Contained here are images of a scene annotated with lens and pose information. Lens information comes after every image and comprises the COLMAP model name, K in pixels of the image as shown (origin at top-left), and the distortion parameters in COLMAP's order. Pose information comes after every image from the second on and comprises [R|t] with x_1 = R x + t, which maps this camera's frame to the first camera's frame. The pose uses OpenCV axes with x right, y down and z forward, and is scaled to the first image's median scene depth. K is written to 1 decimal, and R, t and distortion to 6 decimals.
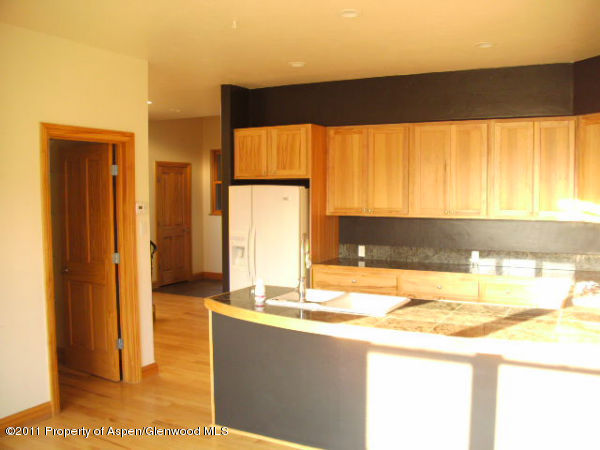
lens RADIAL K [[578.3, 0, 299.5], [0, 578.3, 224.5], [0, 0, 1]] dist [-0.112901, 0.000000]
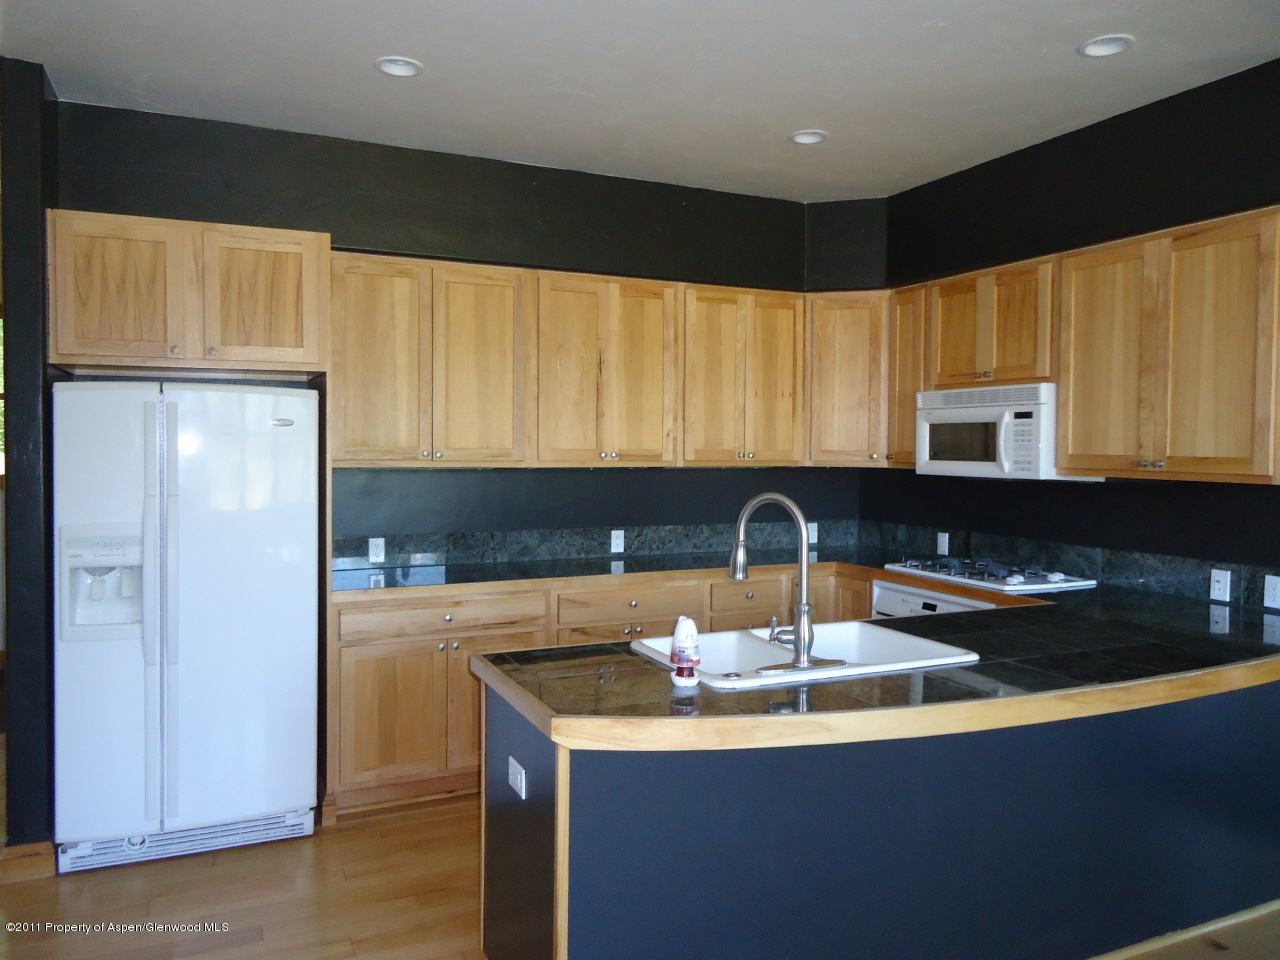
lens RADIAL K [[935.6, 0, 647.3], [0, 935.6, 473.1], [0, 0, 1]] dist [-0.007613, 0.011393]
pose [[0.611932, -0.016474, 0.790739, -0.368013], [0.041487, 0.999075, -0.011291, 0.005181], [-0.789822, 0.039715, 0.612049, 0.461114]]
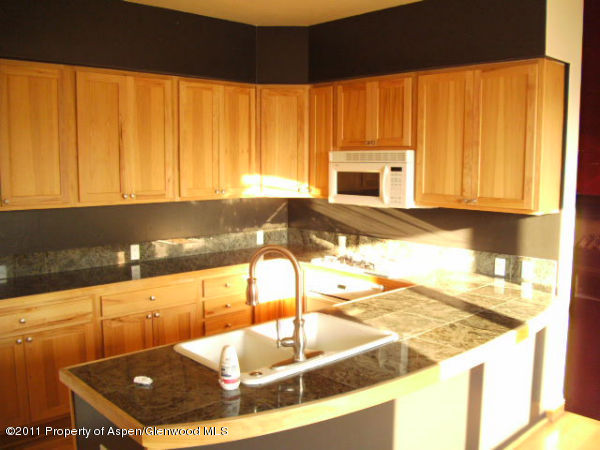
lens RADIAL K [[578.3, 0, 322.4], [0, 578.3, 226.9], [0, 0, 1]] dist [-0.112901, 0.000000]
pose [[0.323533, -0.100408, 0.940874, -0.345598], [0.056509, 0.994629, 0.086713, -0.030927], [-0.944528, 0.025114, 0.327470, 0.521371]]
